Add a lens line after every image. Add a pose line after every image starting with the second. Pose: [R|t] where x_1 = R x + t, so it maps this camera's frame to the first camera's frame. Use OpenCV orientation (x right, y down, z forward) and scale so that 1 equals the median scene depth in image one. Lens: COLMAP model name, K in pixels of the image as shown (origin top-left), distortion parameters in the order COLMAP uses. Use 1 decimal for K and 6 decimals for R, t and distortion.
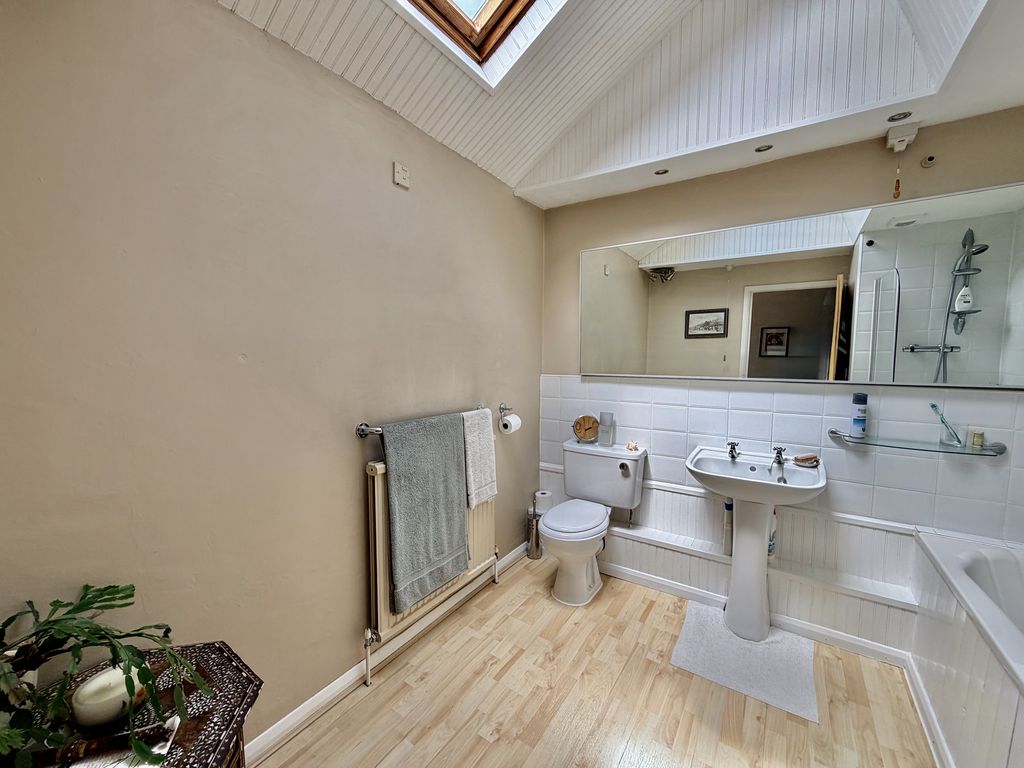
lens RADIAL K [[408.3, 0, 511.3], [0, 408.3, 385.1], [0, 0, 1]] dist [-0.000092, 0.000194]
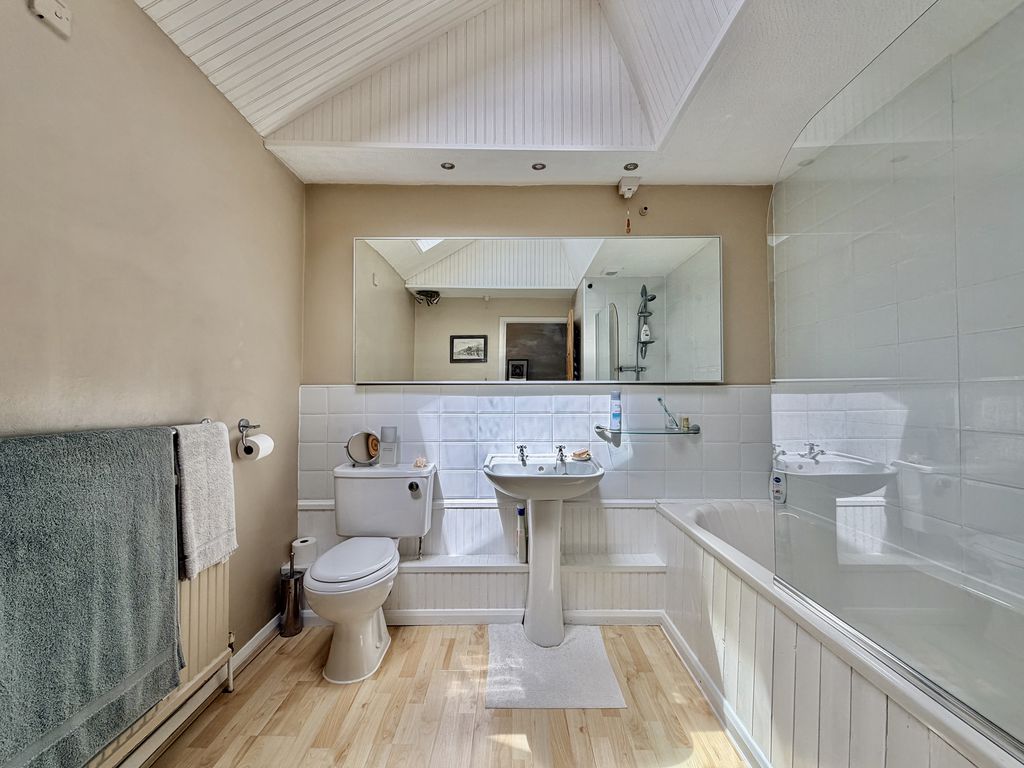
lens RADIAL K [[408.3, 0, 511.3], [0, 408.3, 385.1], [0, 0, 1]] dist [-0.000092, 0.000194]
pose [[0.828555, 0.011555, 0.559789, -0.037032], [0.044425, 0.995278, -0.086298, 0.074921], [-0.558143, 0.096371, 0.824129, 0.168491]]
